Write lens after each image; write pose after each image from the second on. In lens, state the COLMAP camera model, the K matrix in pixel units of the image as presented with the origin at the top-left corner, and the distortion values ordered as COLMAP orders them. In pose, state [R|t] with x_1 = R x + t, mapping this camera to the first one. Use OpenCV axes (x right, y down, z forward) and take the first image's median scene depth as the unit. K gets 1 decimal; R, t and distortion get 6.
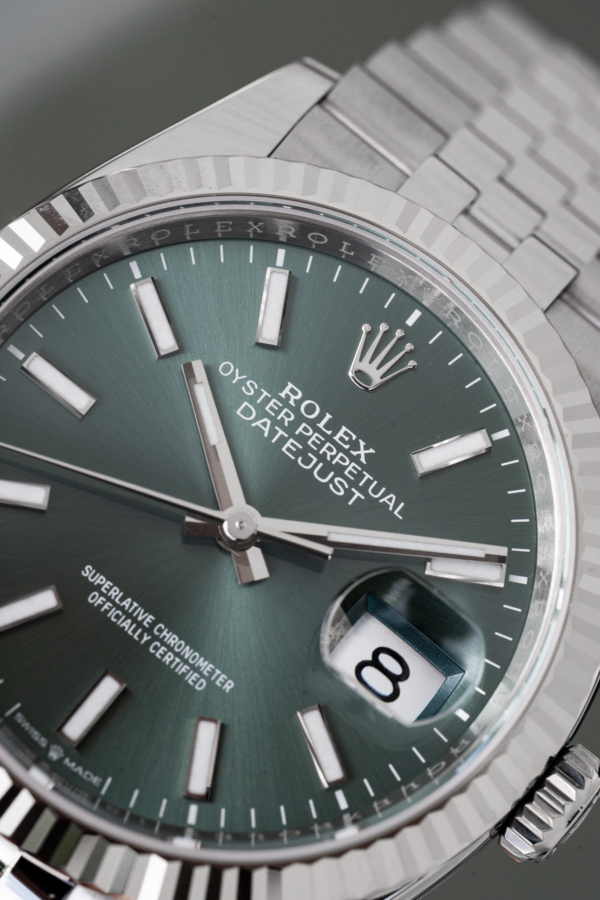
lens RADIAL K [[5676.1, 0, 297.9], [0, 5676.1, 444.4], [0, 0, 1]] dist [1.884829, 0.000000]
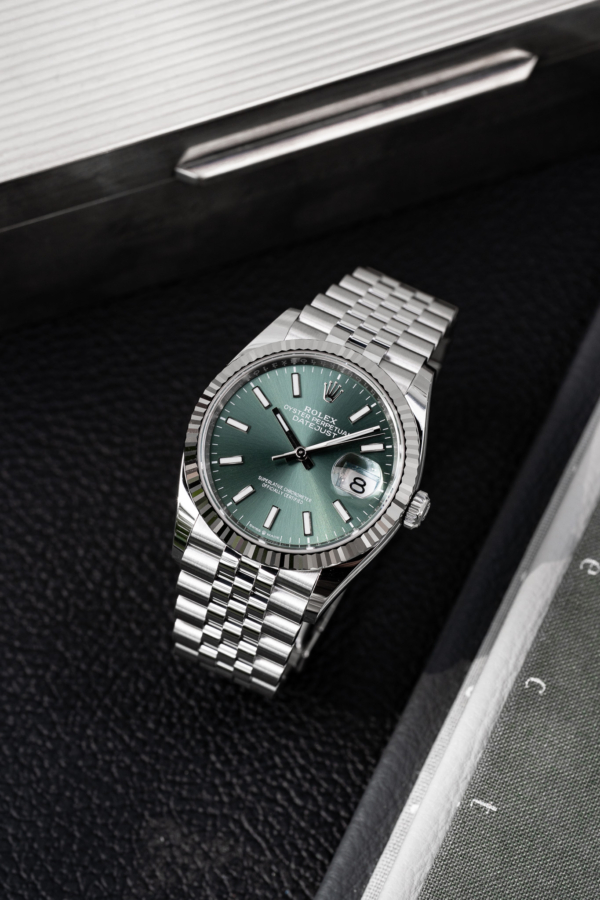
lens RADIAL K [[5676.1, 0, 277.4], [0, 5676.1, 403.5], [0, 0, 1]] dist [1.884829, 0.000000]
pose [[0.960730, -0.255445, -0.108377, 0.336561], [0.254911, 0.966778, -0.018988, 0.045375], [0.109627, -0.009385, 0.993929, -2.242693]]
